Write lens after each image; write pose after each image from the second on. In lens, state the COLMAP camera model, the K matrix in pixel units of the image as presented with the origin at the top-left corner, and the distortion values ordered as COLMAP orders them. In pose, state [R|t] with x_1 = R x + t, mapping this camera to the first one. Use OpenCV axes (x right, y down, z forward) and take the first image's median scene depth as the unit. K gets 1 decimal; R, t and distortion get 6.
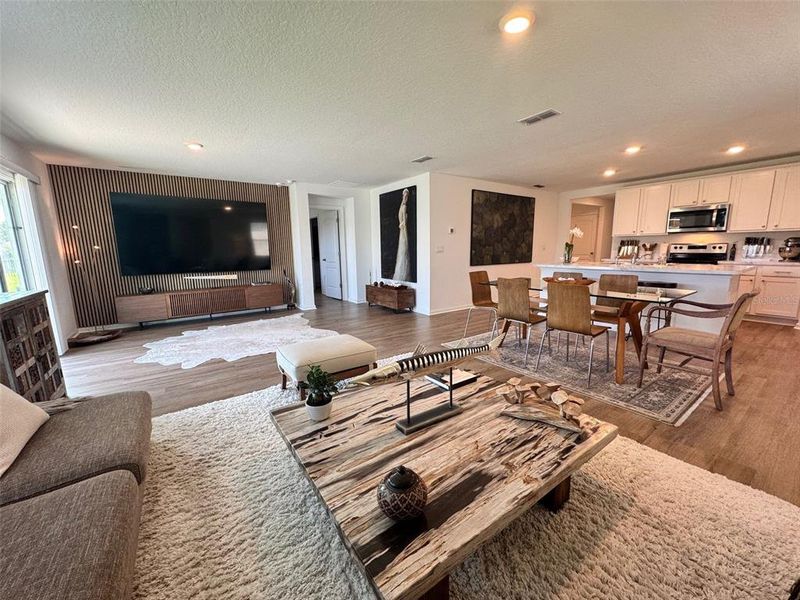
lens RADIAL K [[315.3, 0, 401.0], [0, 315.3, 301.2], [0, 0, 1]] dist [-0.002175, -0.000107]
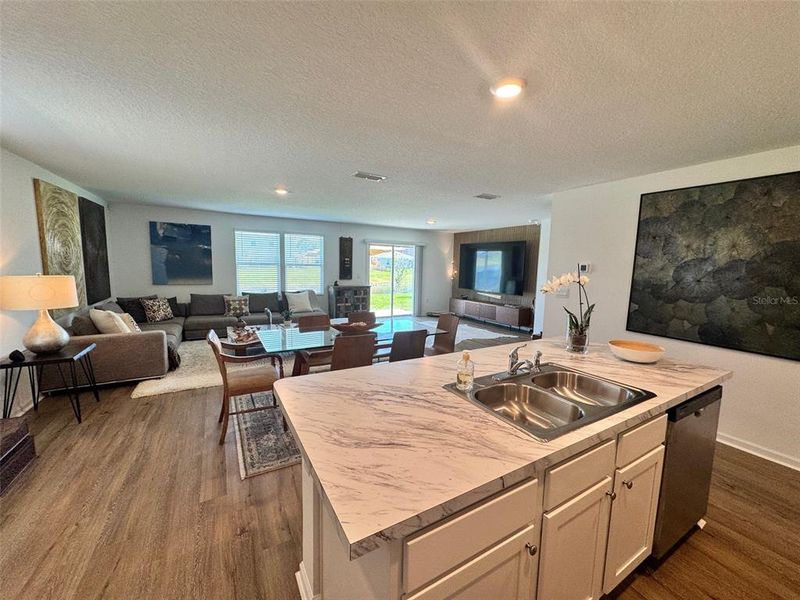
lens RADIAL K [[315.3, 0, 401.4], [0, 315.3, 297.6], [0, 0, 1]] dist [-0.002175, -0.000107]
pose [[-0.105233, 0.122543, -0.986868, 0.819477], [-0.184573, 0.972729, 0.140469, -0.177404], [0.977169, 0.196931, -0.079746, 0.656879]]
